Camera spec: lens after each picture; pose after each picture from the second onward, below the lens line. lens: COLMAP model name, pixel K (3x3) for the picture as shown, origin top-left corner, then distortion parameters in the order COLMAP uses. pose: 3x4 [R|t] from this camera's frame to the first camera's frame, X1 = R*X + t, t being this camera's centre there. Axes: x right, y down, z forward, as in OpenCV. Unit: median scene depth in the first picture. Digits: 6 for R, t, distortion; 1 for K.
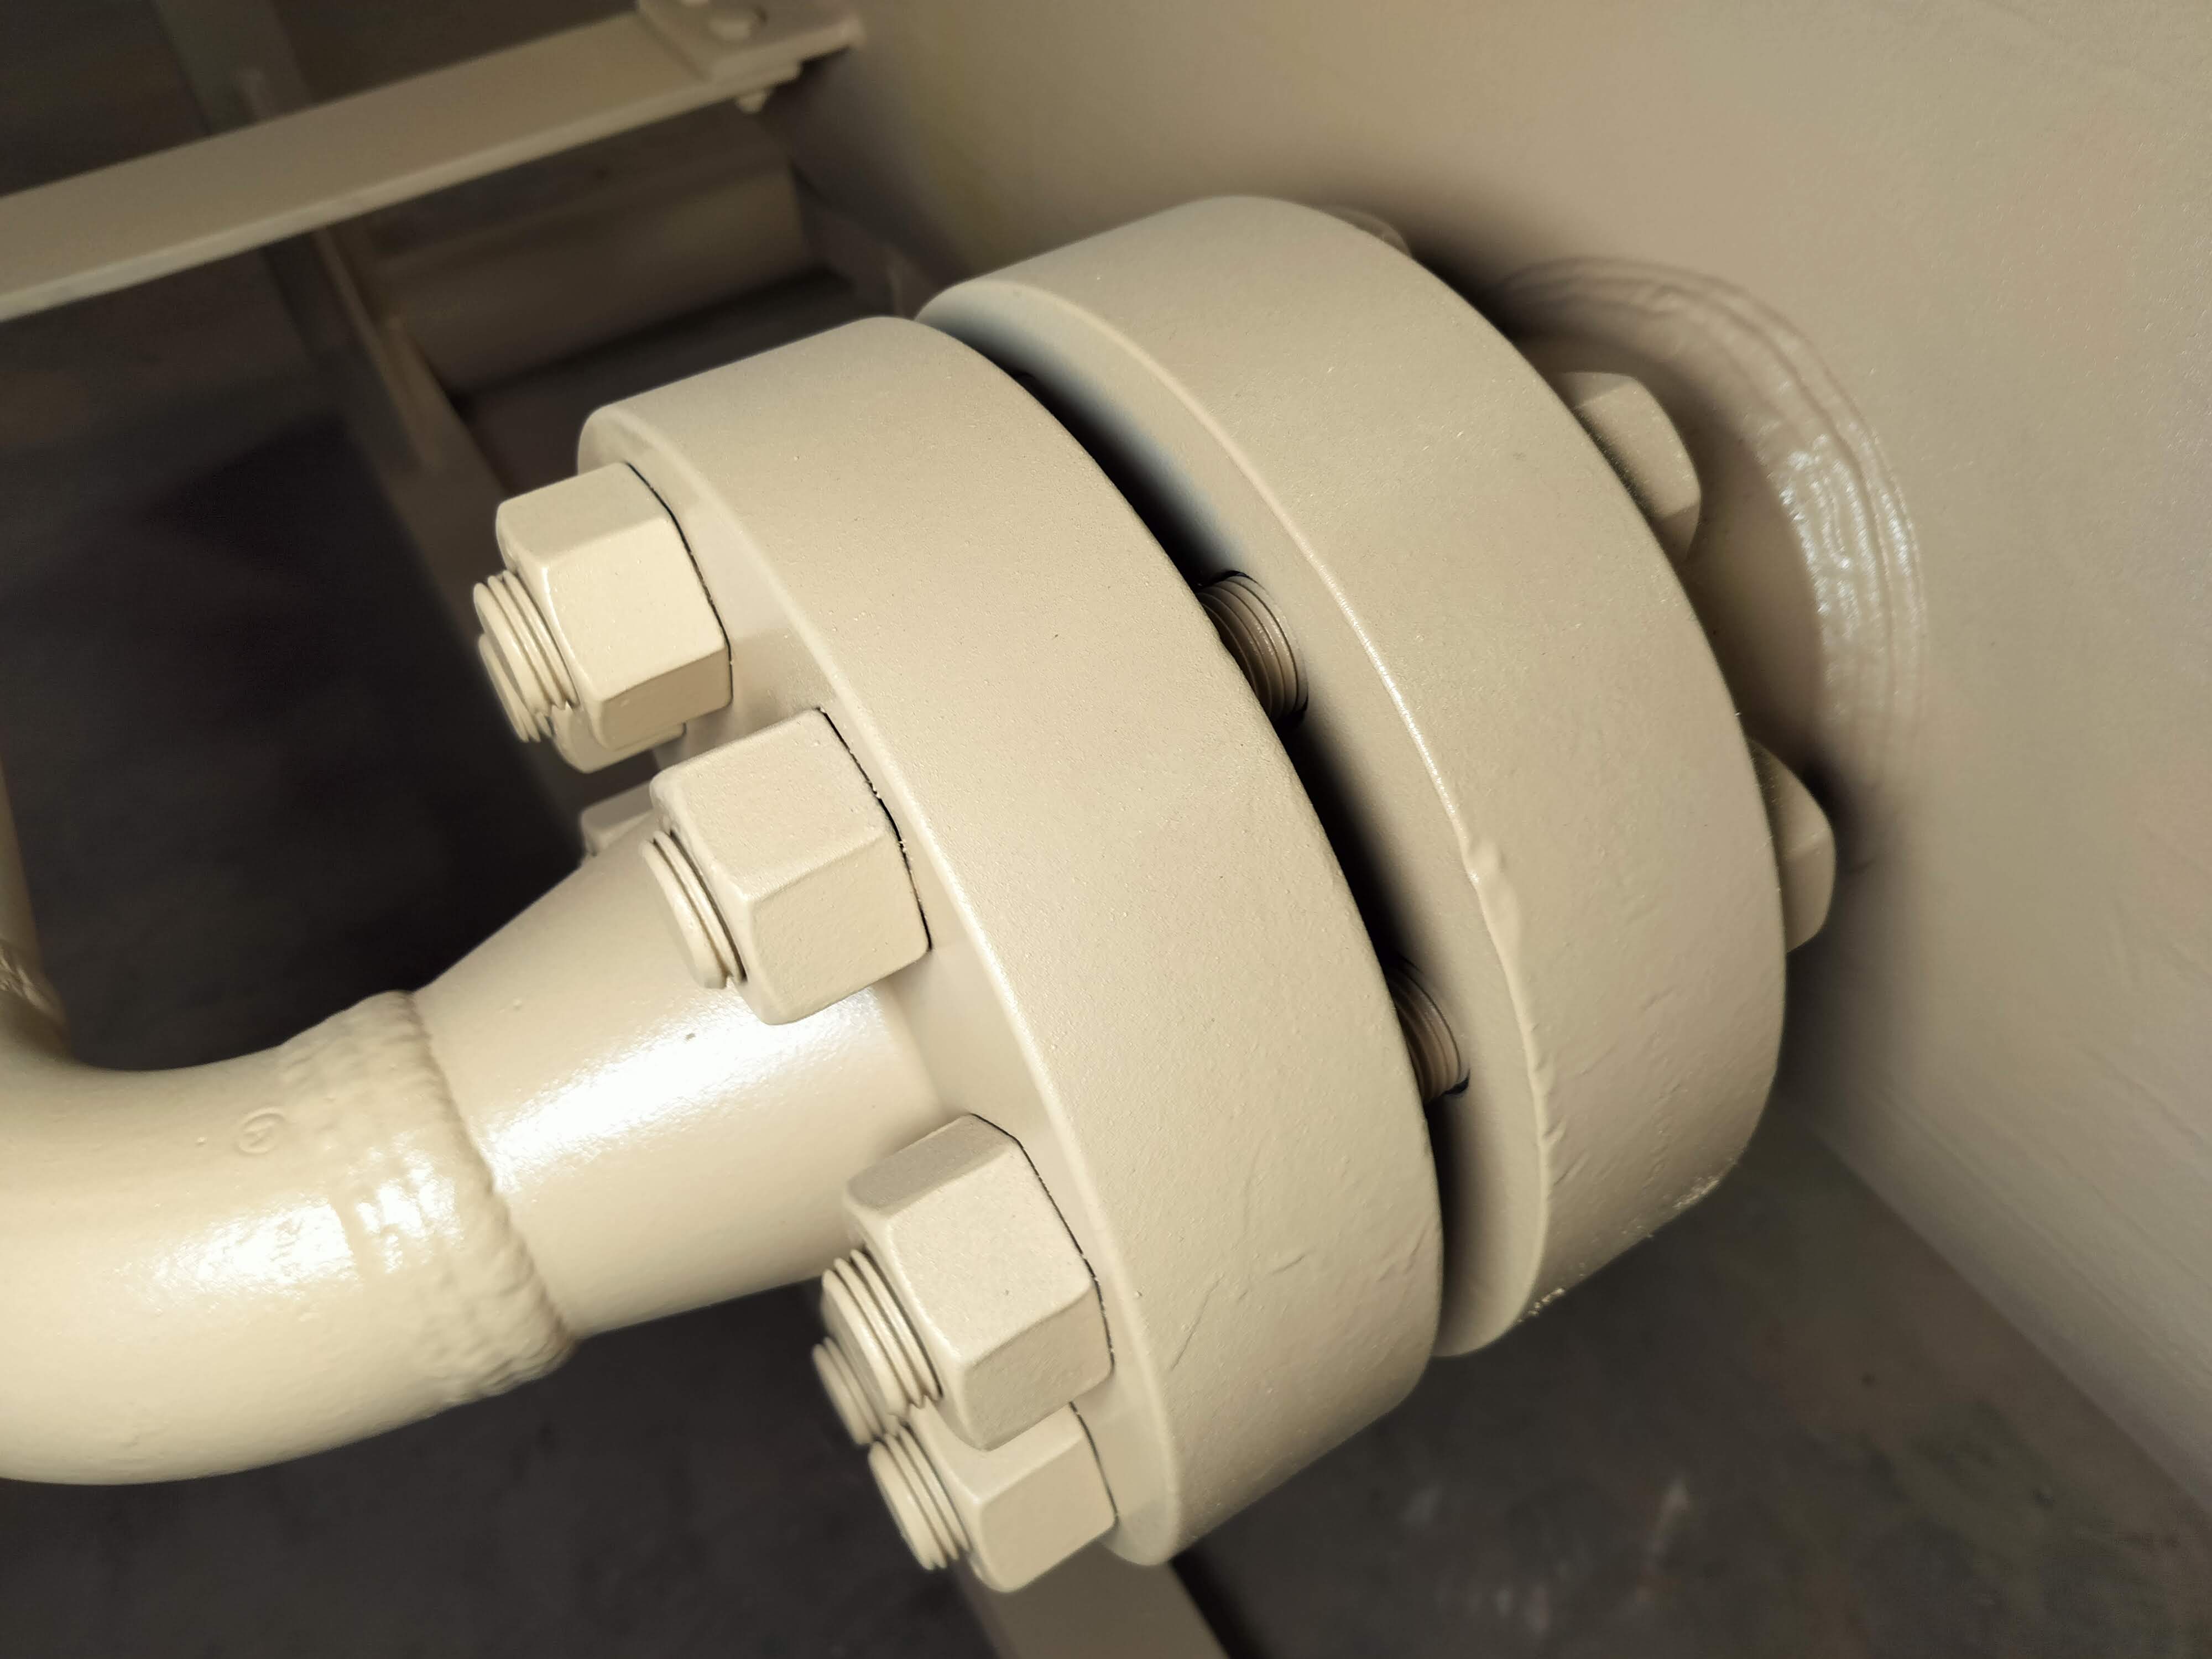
lens RADIAL K [[1558.1, 0, 1113.4], [0, 1558.1, 812.5], [0, 0, 1]] dist [-0.011245, 0.004129]
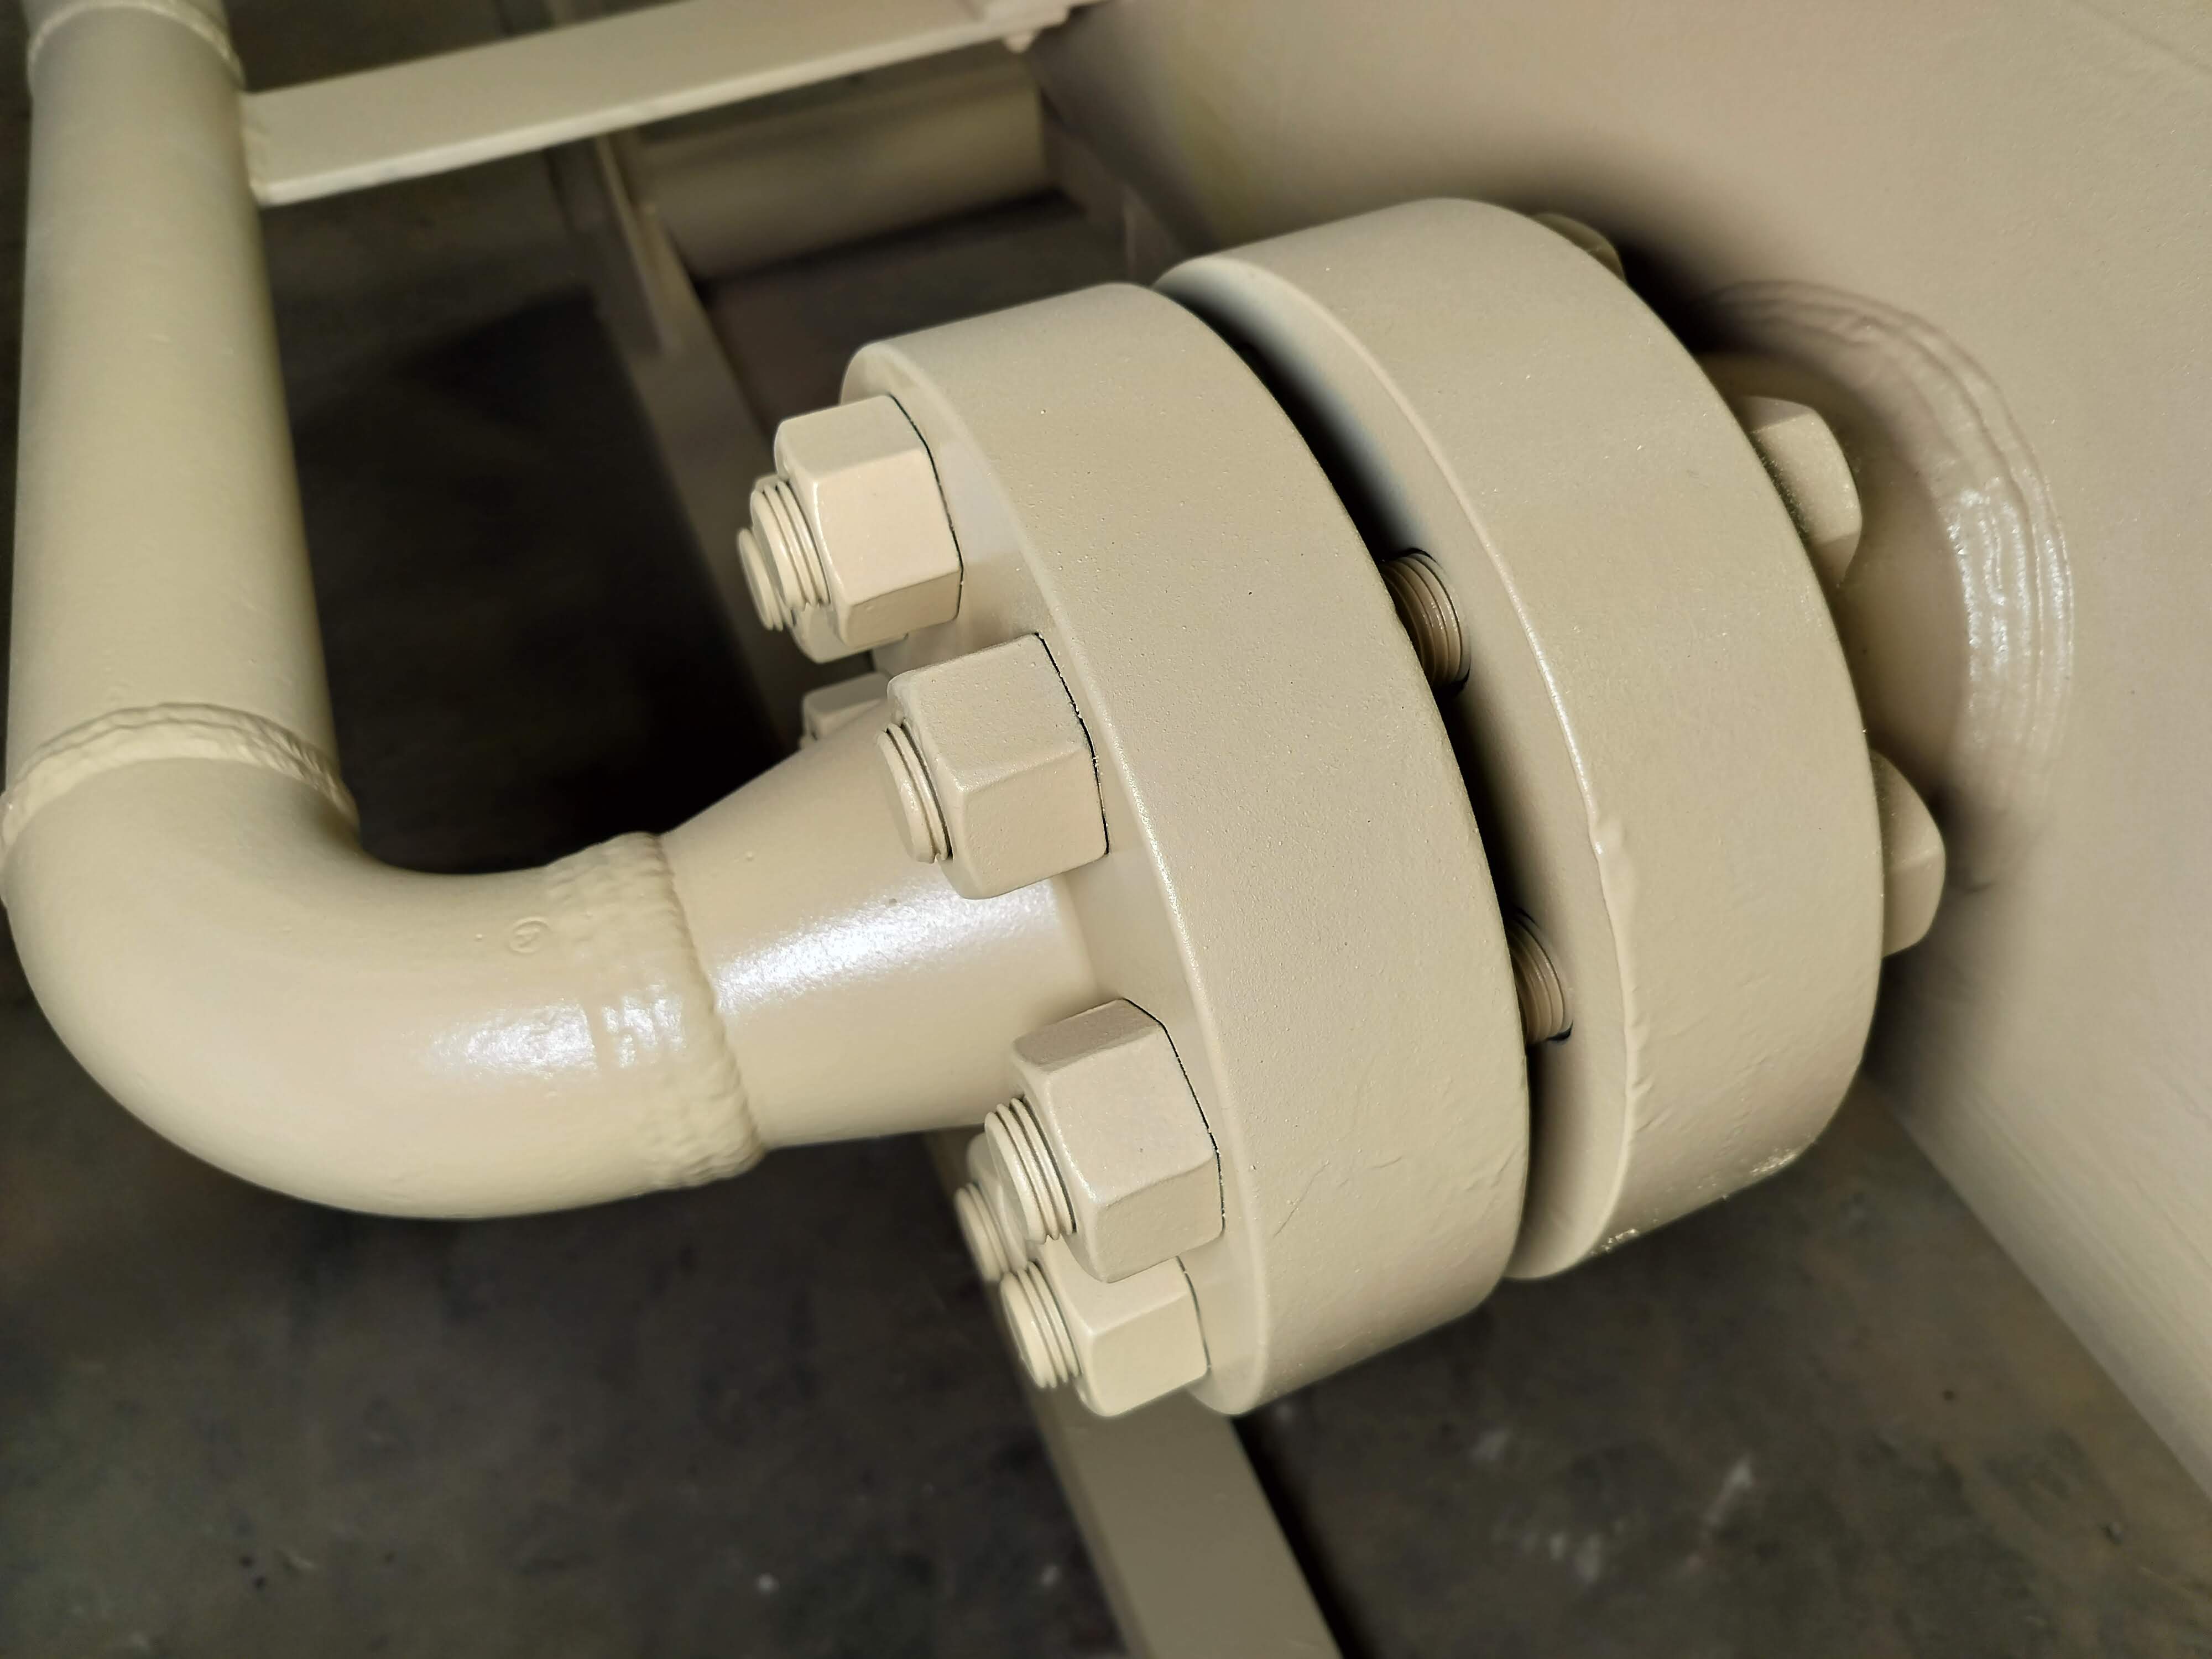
lens RADIAL K [[1556.4, 0, 1121.2], [0, 1556.4, 808.3], [0, 0, 1]] dist [0.033455, -0.032759]
pose [[0.988367, 0.121692, -0.091220, -0.006934], [-0.117793, 0.991926, 0.046989, 0.000444], [0.096202, -0.035697, 0.994722, -0.130925]]
